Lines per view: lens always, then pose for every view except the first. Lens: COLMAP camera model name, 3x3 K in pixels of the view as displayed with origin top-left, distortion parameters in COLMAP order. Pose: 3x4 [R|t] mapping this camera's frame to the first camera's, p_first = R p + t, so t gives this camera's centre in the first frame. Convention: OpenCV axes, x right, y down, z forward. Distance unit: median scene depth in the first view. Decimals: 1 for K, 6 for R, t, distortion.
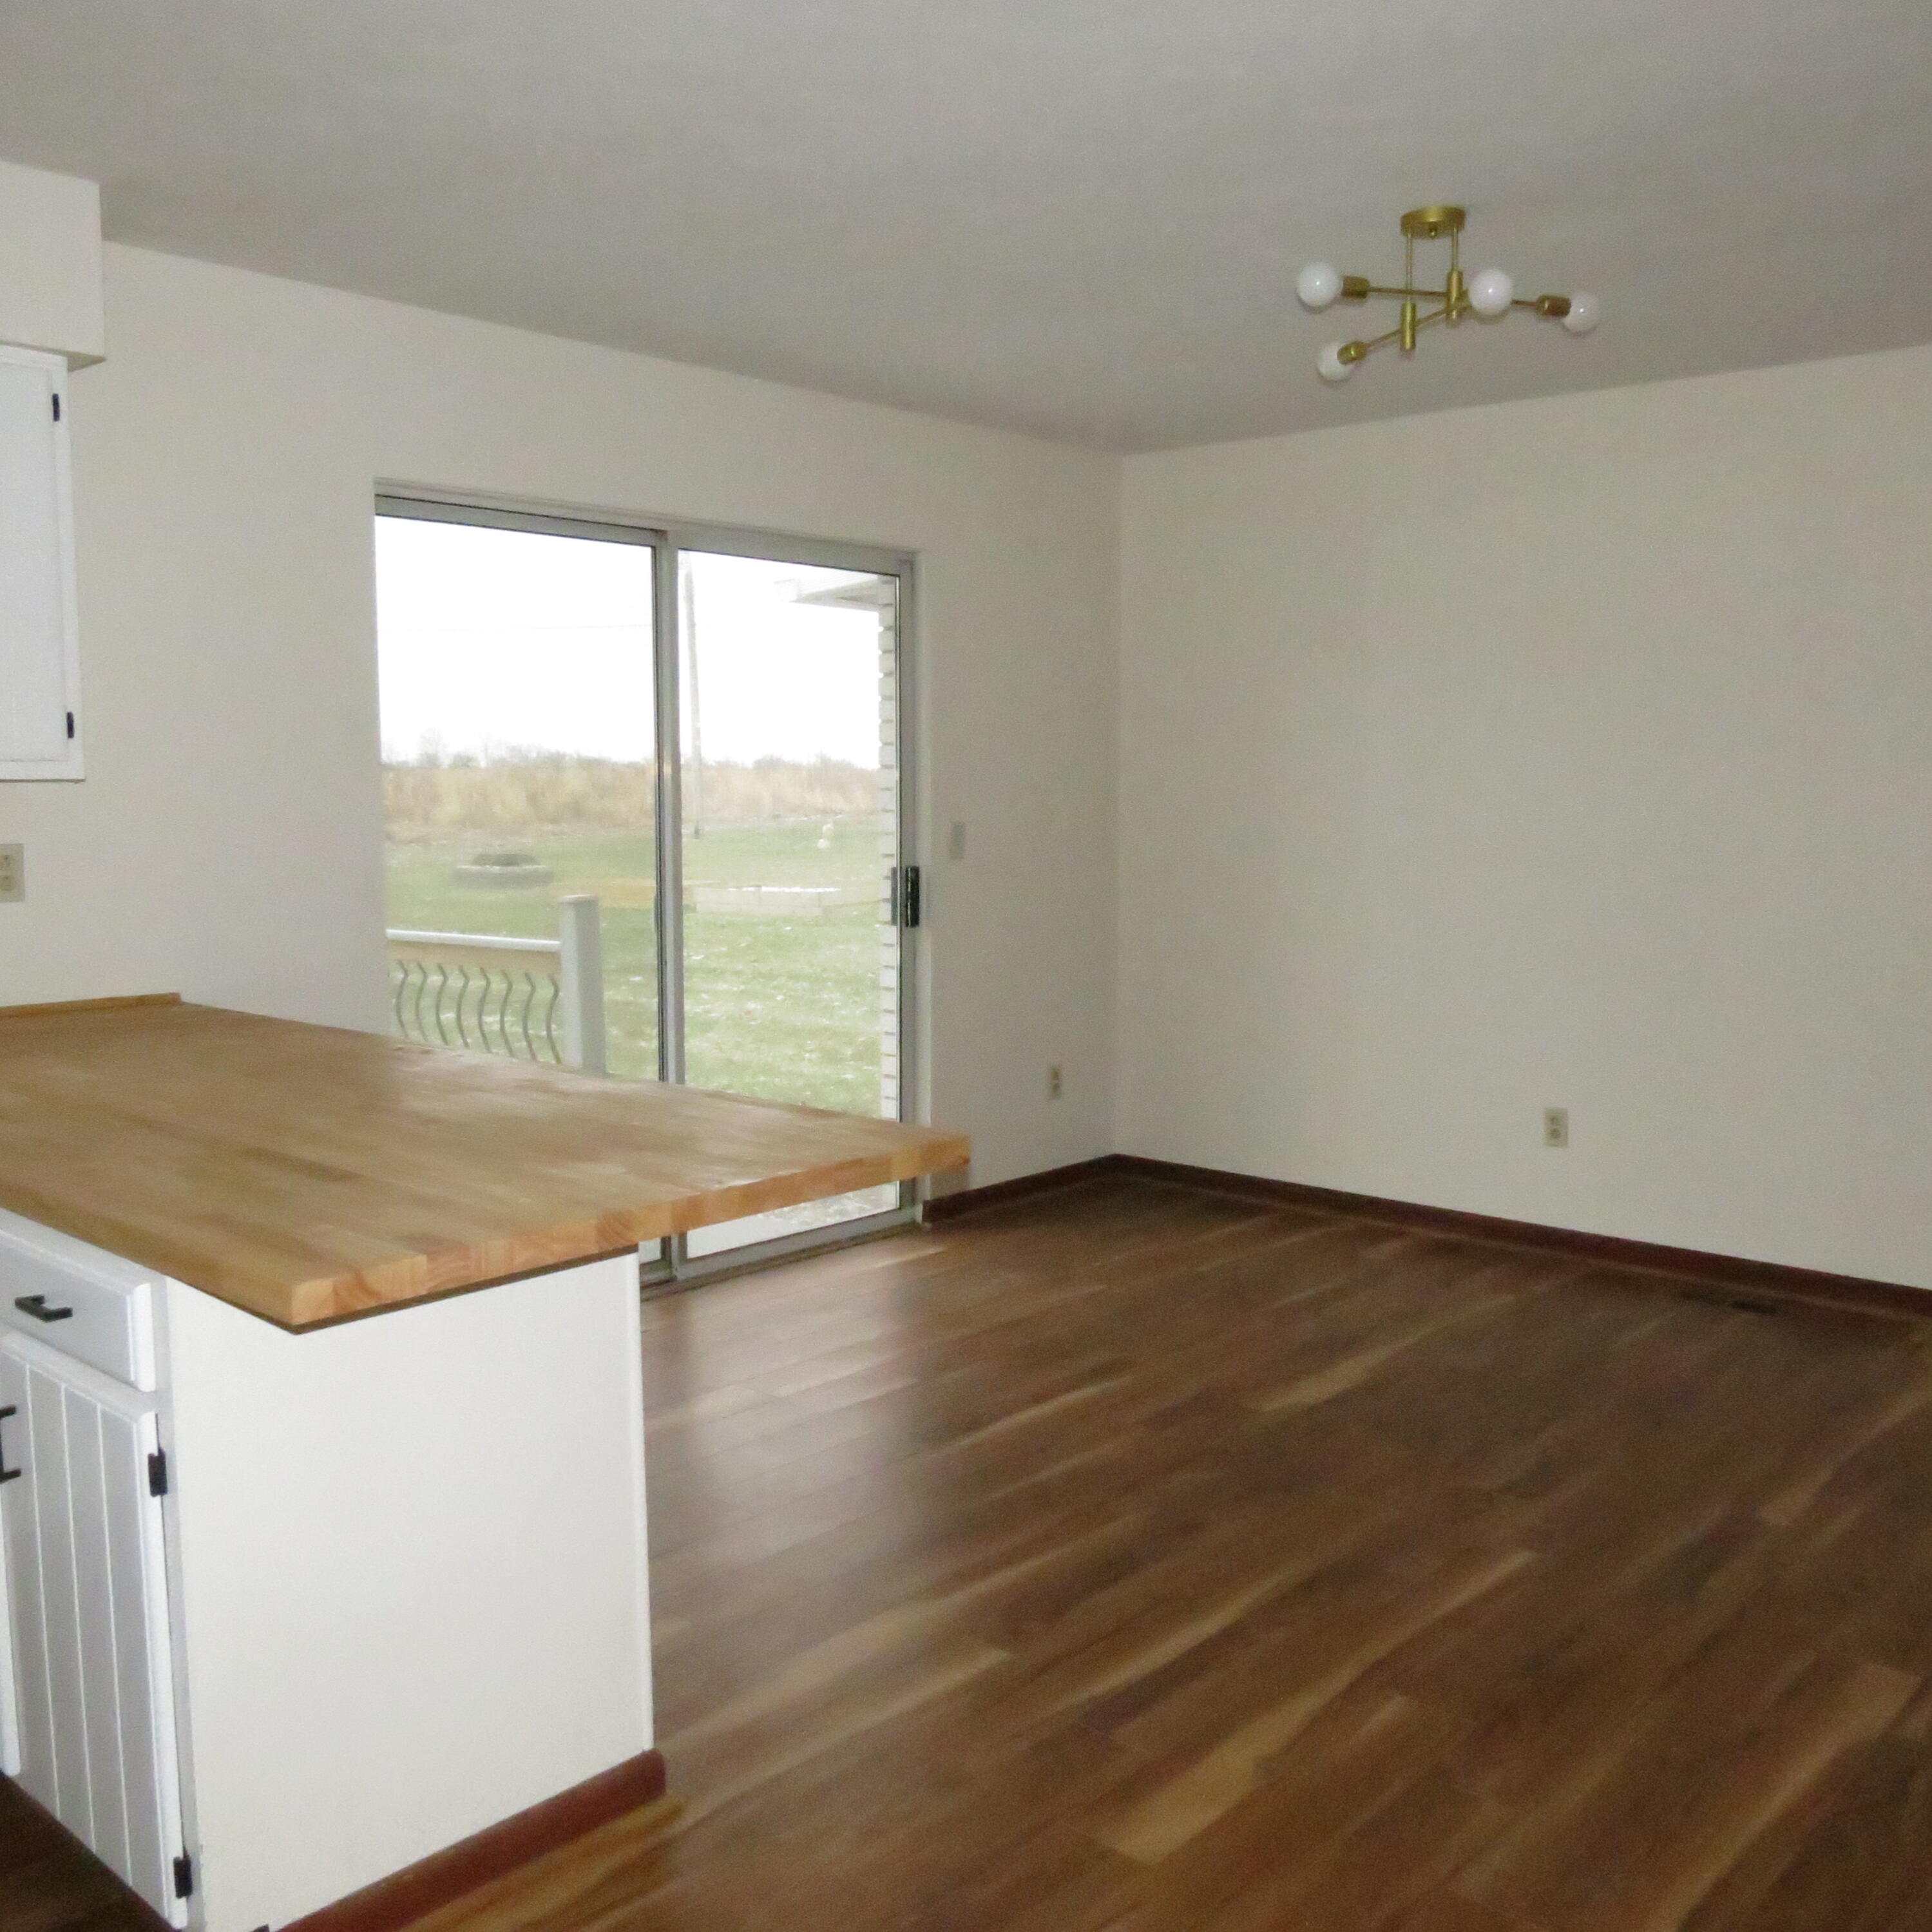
lens RADIAL K [[1844.6, 0, 966.0], [0, 1844.6, 966.0], [0, 0, 1]] dist [-0.062199, 0.058046]
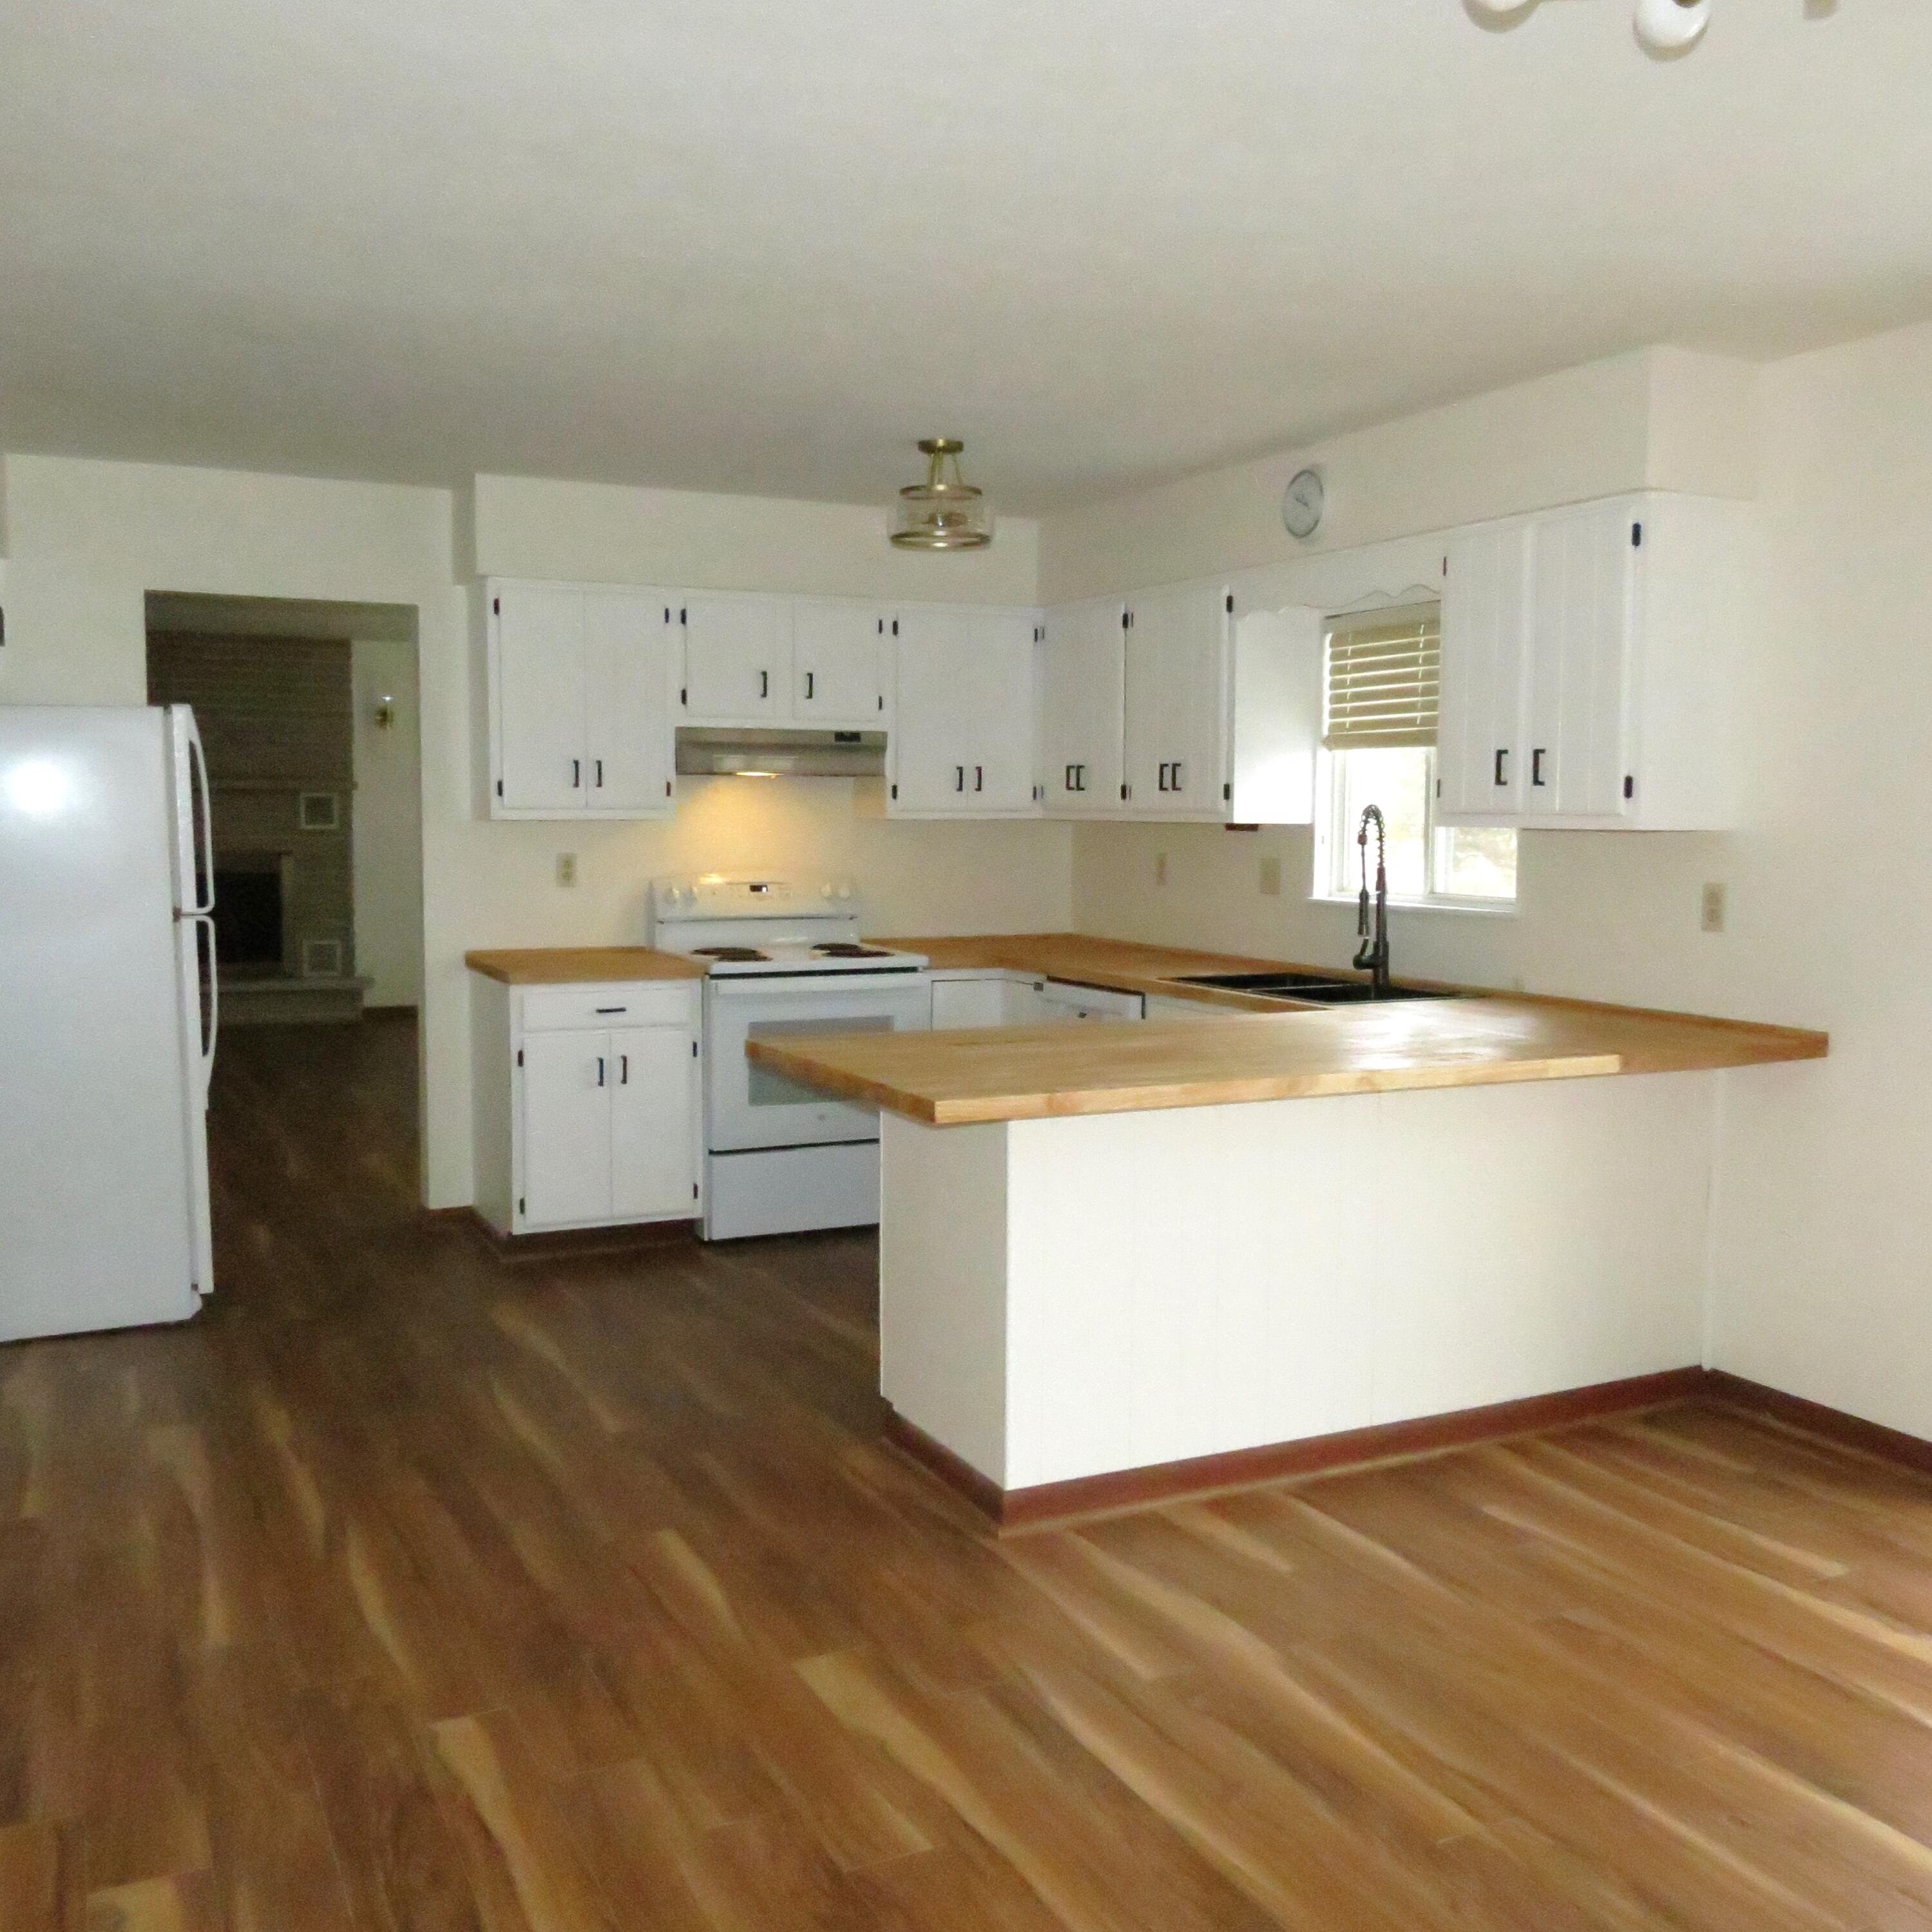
lens RADIAL K [[1844.6, 0, 966.0], [0, 1844.6, 966.0], [0, 0, 1]] dist [-0.062199, 0.058046]
pose [[-0.375514, 0.070381, -0.924141, 1.016102], [-0.105129, 0.987442, 0.117920, -0.136413], [0.920835, 0.141435, -0.363399, 1.260279]]
